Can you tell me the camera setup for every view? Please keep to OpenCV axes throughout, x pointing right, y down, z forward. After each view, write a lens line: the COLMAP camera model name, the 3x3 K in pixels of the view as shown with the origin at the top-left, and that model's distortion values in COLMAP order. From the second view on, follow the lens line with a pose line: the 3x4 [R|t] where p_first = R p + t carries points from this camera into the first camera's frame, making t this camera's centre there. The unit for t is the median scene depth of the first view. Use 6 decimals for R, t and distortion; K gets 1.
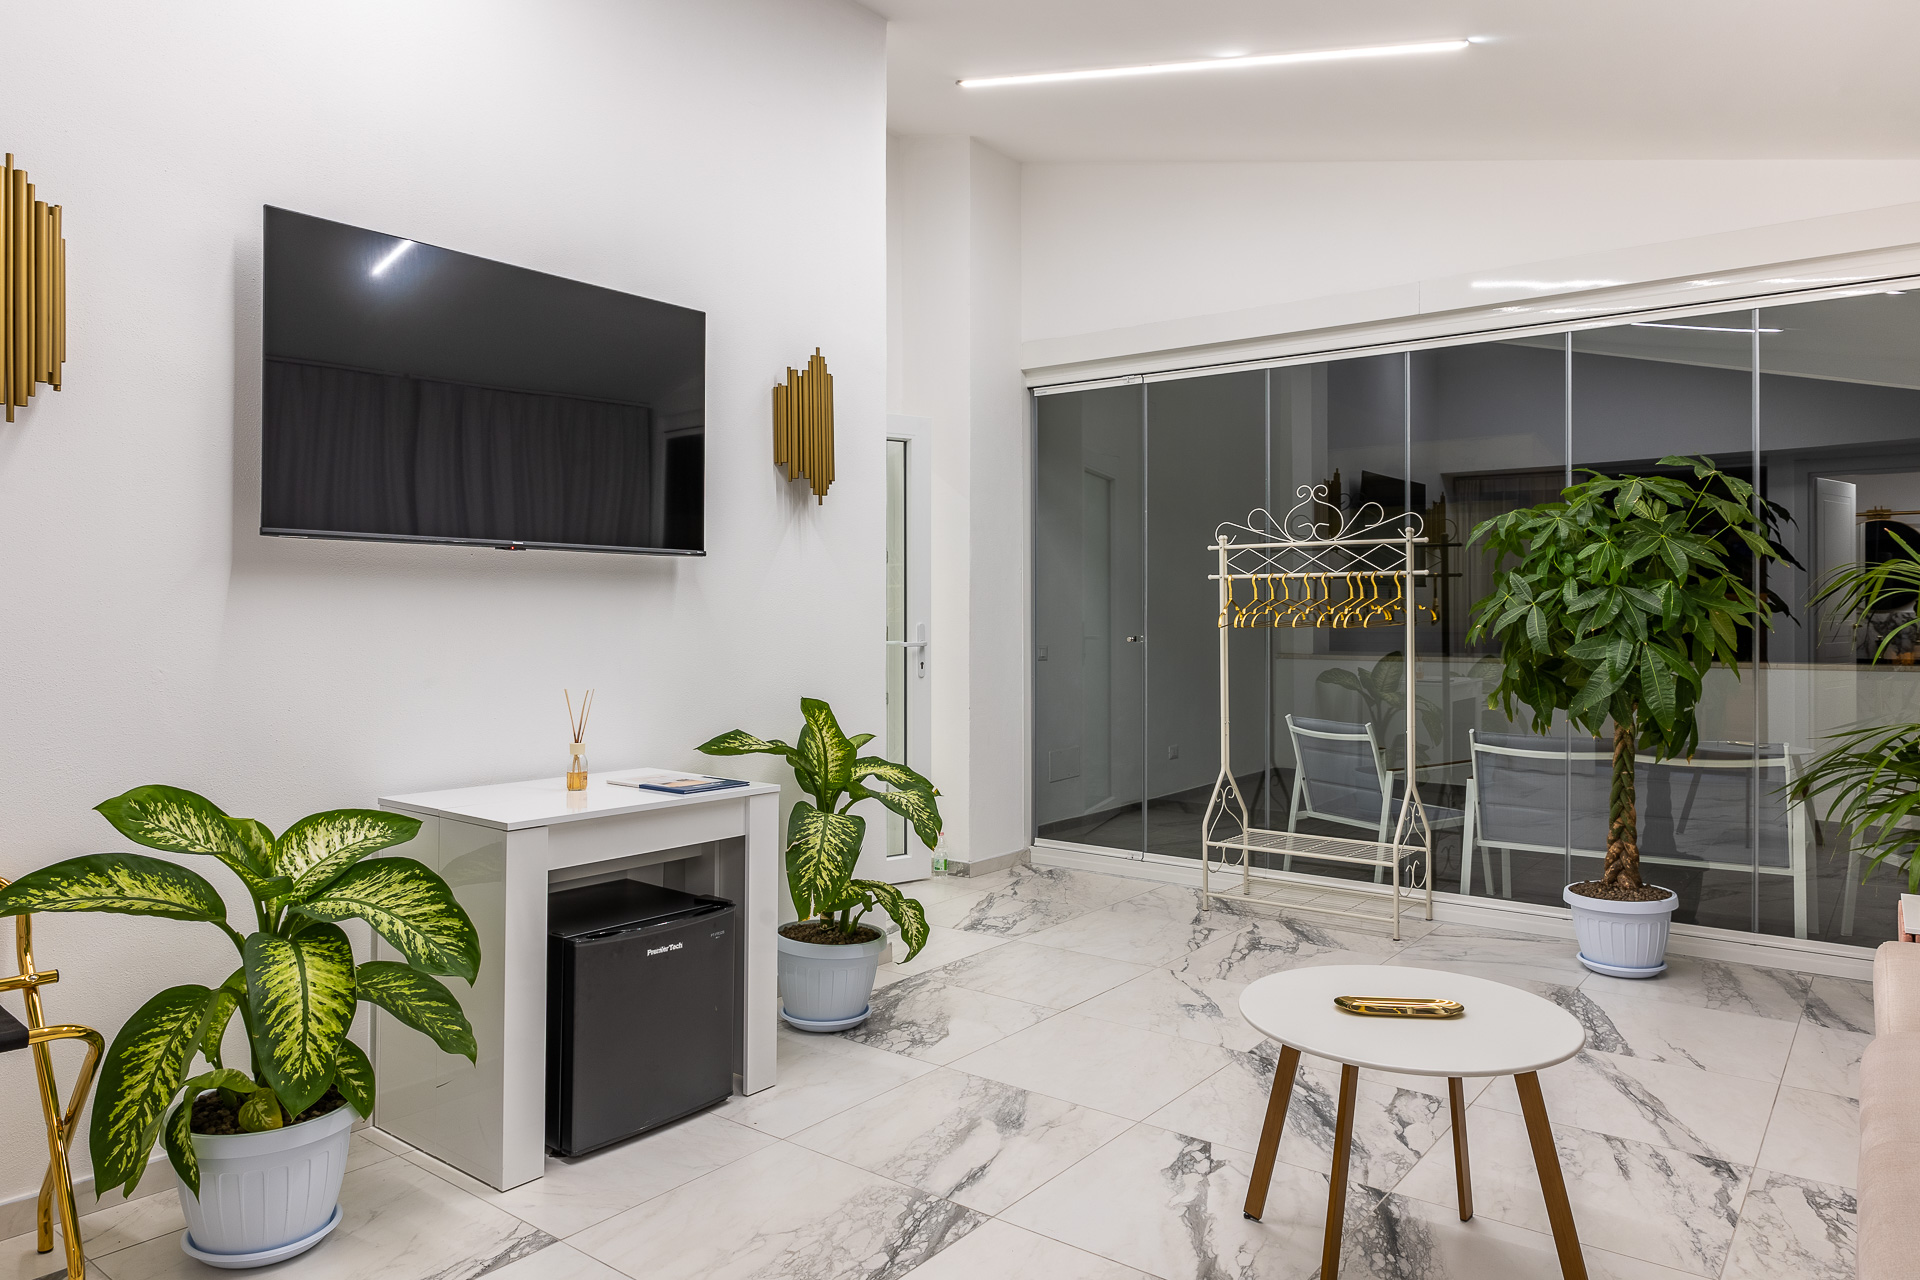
lens RADIAL K [[1273.4, 0, 948.6], [0, 1273.4, 569.4], [0, 0, 1]] dist [-0.005543, 0.003354]
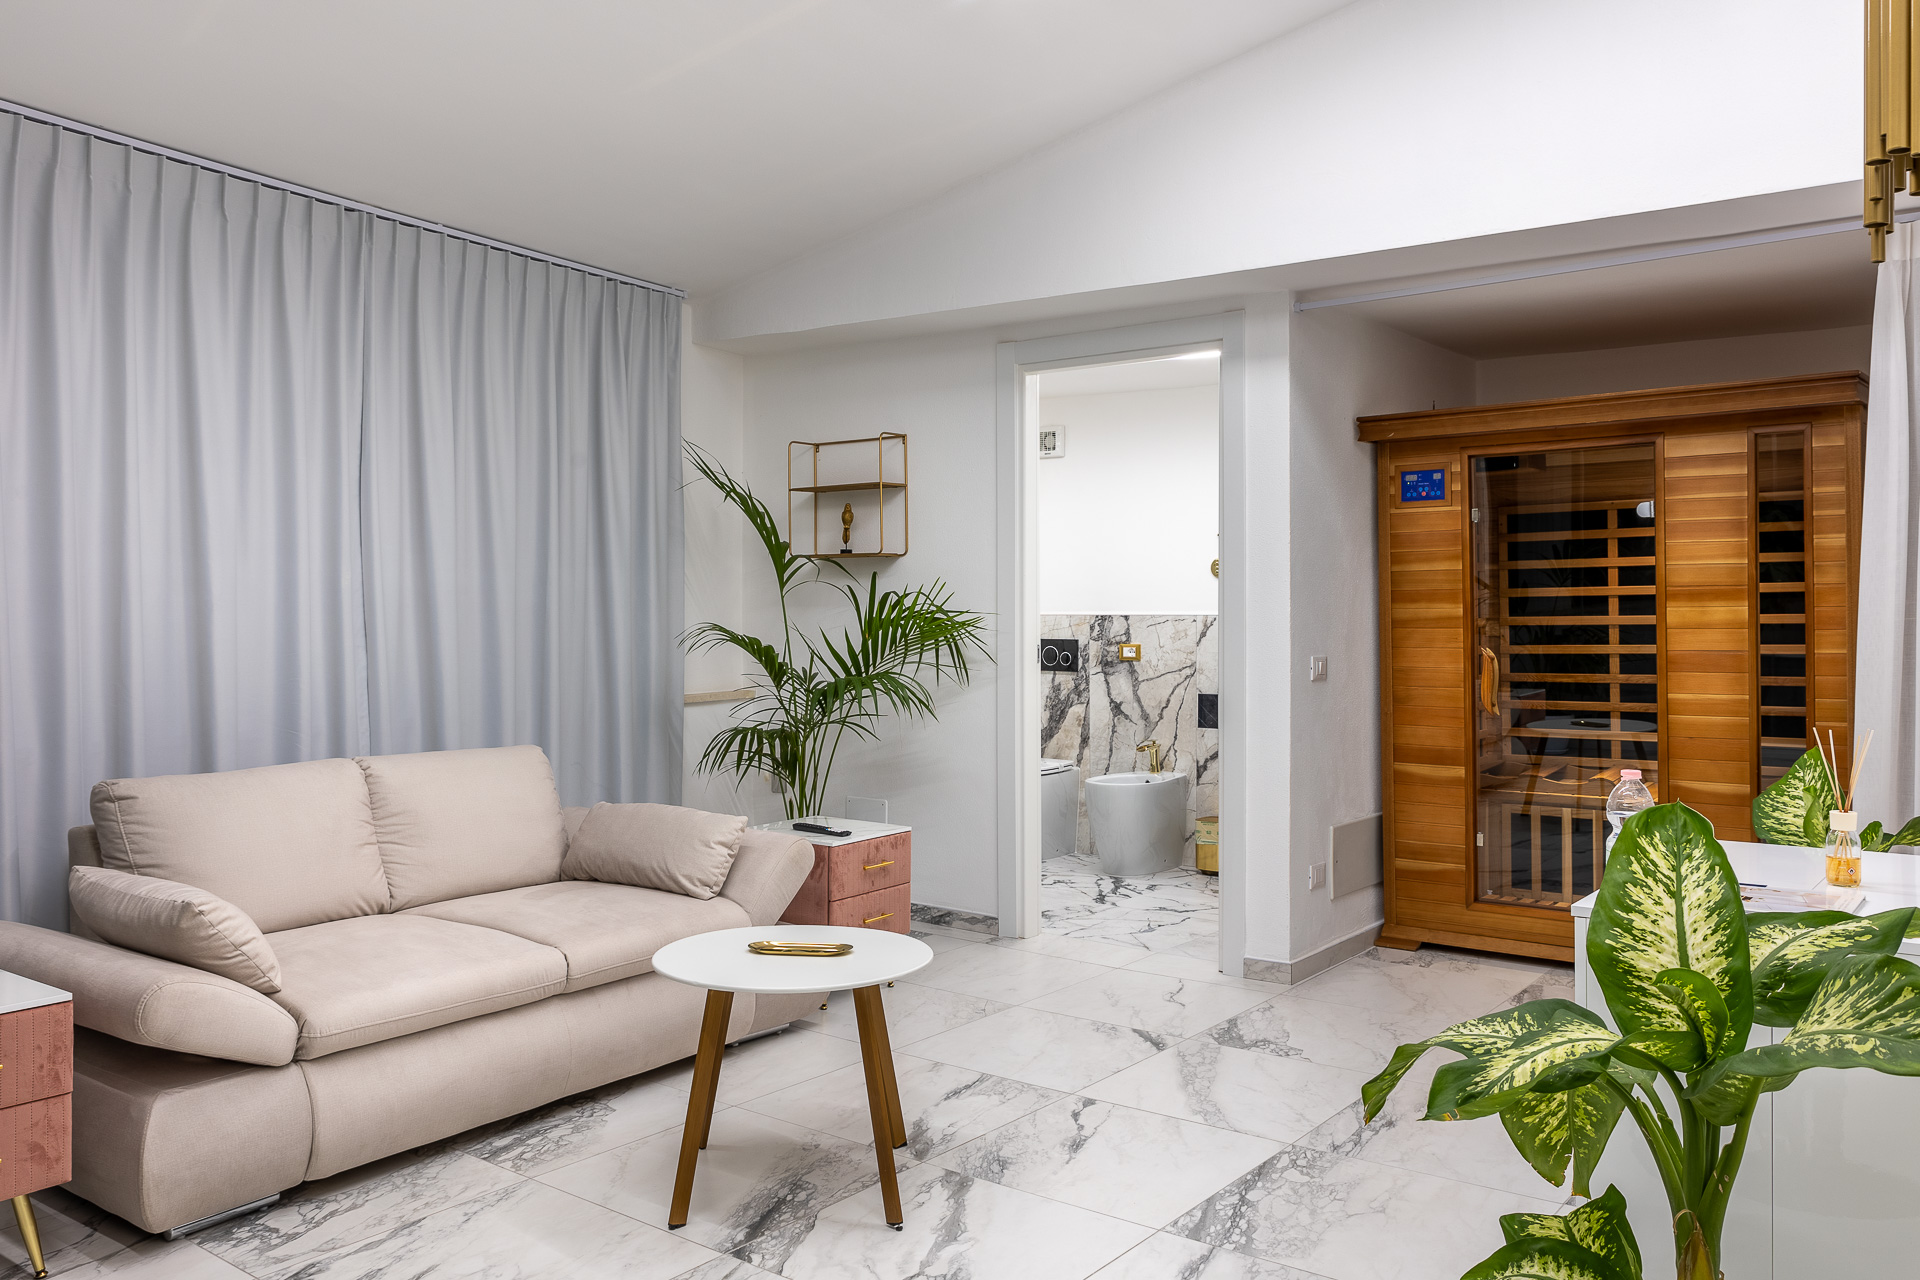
lens RADIAL K [[1513.5, 0, 969.5], [0, 1513.5, 619.2], [0, 0, 1]] dist [-0.012413, -0.000727]
pose [[-0.999920, 0.002945, -0.012281, 0.163501], [0.003210, 0.999762, -0.021572, 0.055175], [0.012215, -0.021610, -0.999692, 1.830873]]
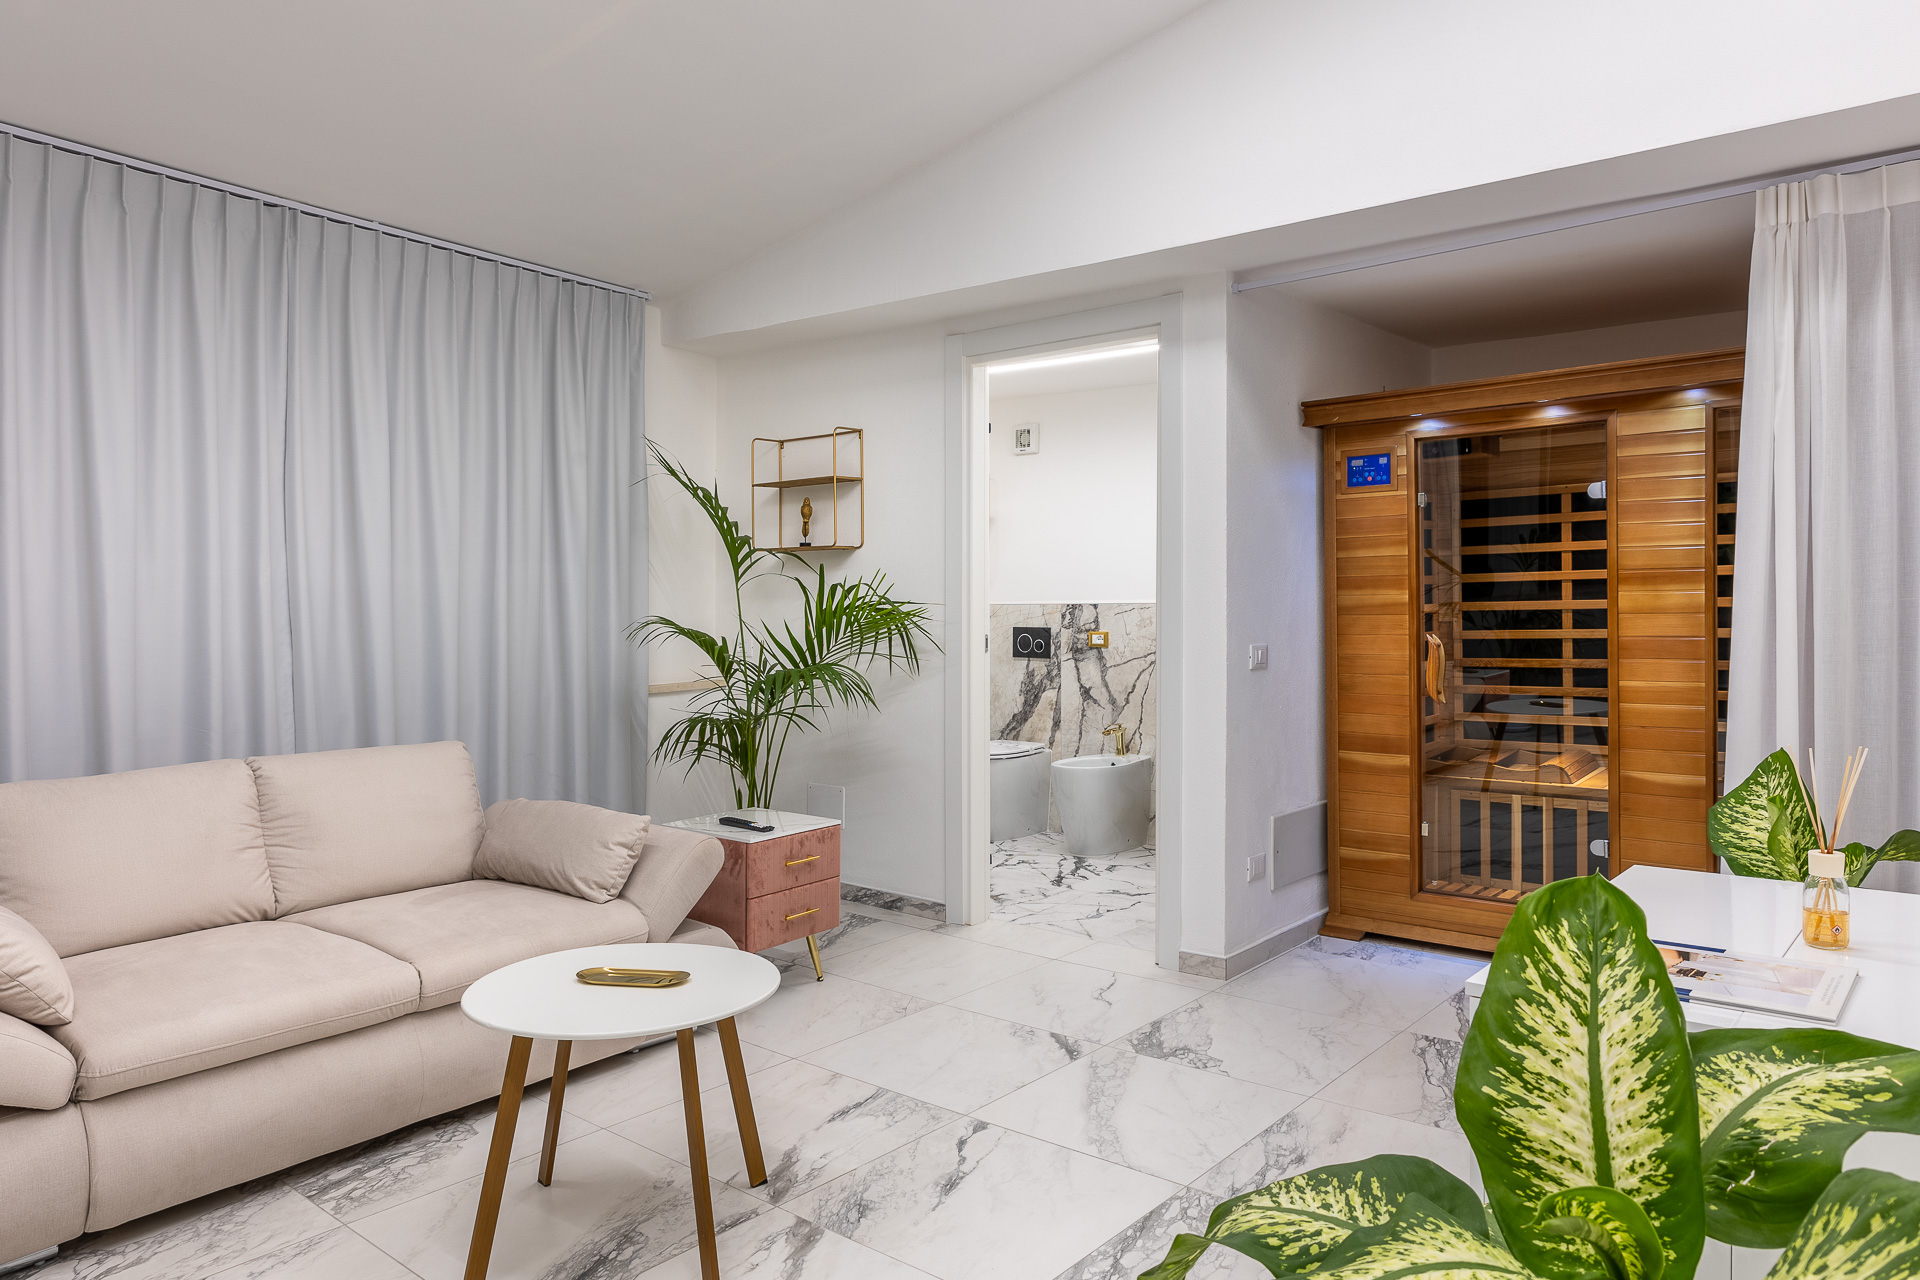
lens RADIAL K [[1293.9, 0, 964.5], [0, 1293.9, 638.0], [0, 0, 1]] dist [-0.015765, -0.001075]
pose [[-0.999356, 0.011808, 0.033877, 0.028636], [0.011877, 0.999928, 0.001850, 0.047704], [-0.033853, 0.002252, -0.999424, 1.579737]]
